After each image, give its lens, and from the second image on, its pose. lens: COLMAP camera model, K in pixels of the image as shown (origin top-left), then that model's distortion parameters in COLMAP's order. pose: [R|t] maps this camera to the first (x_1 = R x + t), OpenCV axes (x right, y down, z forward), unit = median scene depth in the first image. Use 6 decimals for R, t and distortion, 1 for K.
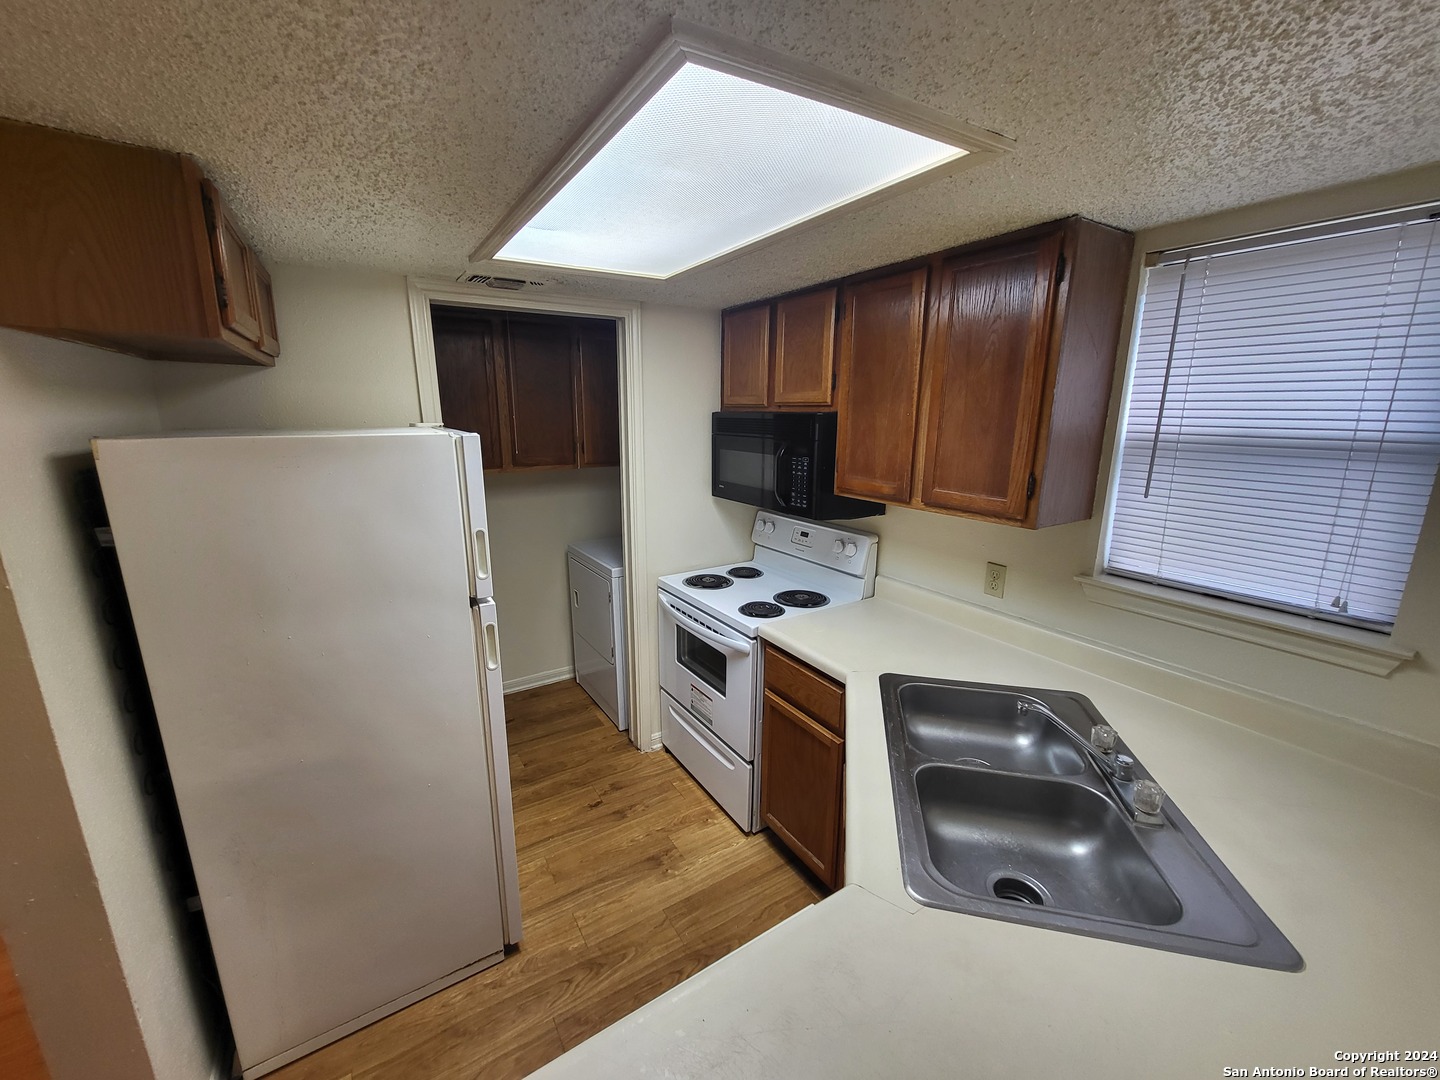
lens RADIAL K [[562.5, 0, 719.3], [0, 562.5, 539.4], [0, 0, 1]] dist [-0.002404, -0.000972]
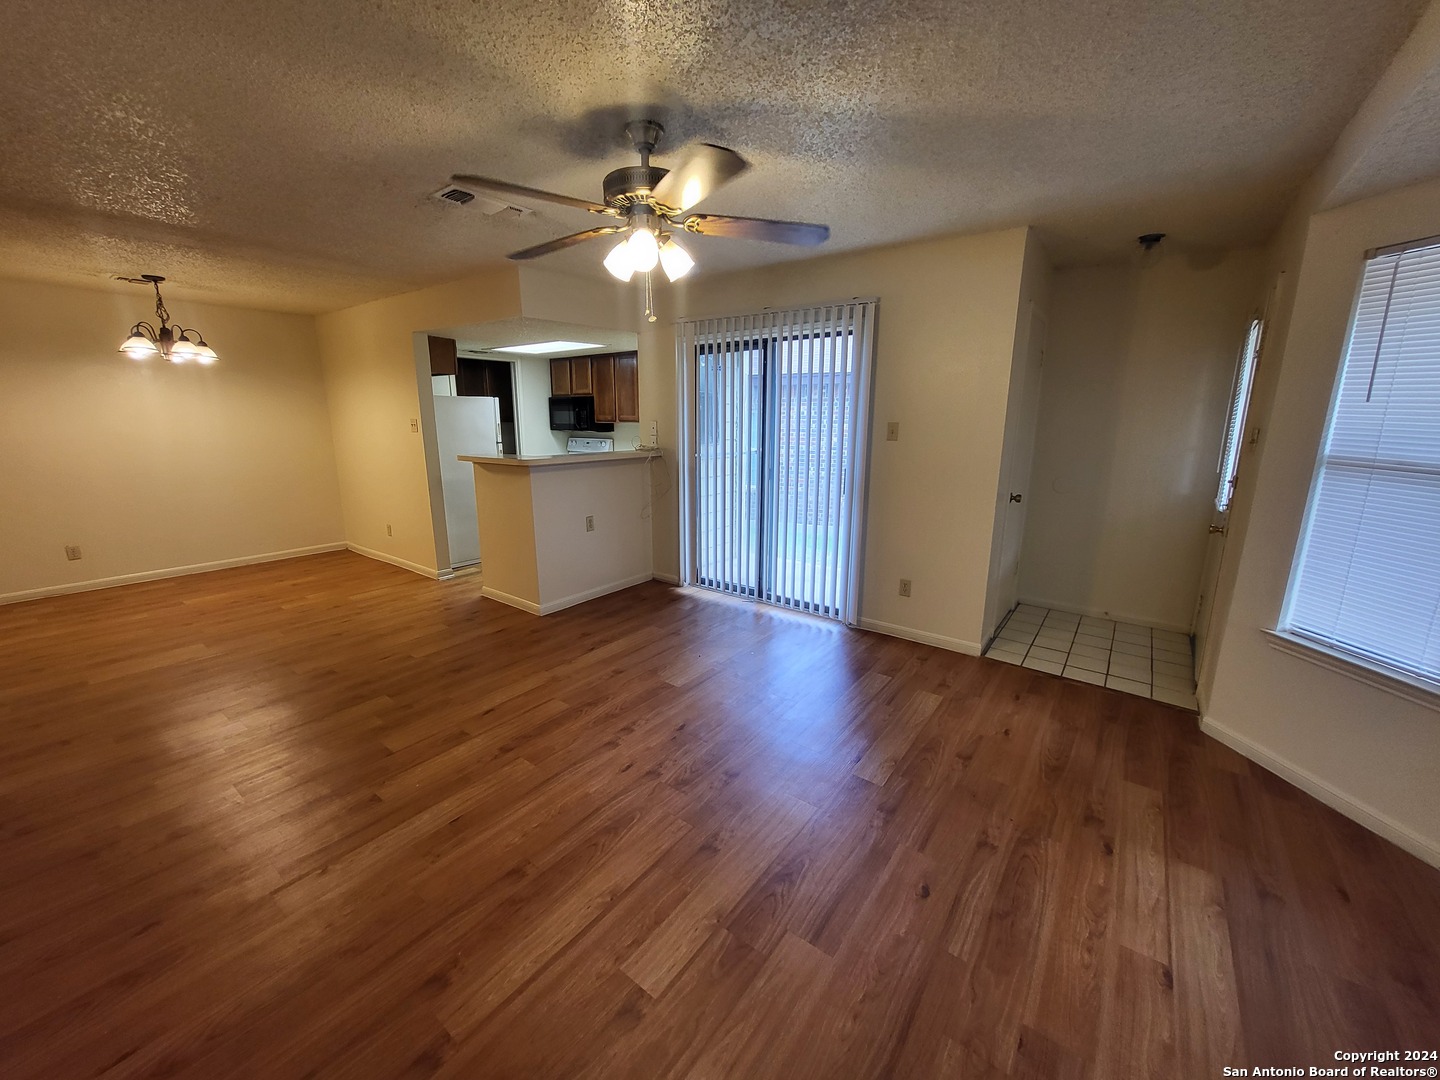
lens RADIAL K [[562.5, 0, 714.7], [0, 562.5, 540.1], [0, 0, 1]] dist [-0.002404, -0.000972]
pose [[0.936128, -0.079686, 0.342512, -0.272336], [0.082947, 0.996541, 0.005142, 0.563443], [-0.341737, 0.023596, 0.939499, -1.977034]]
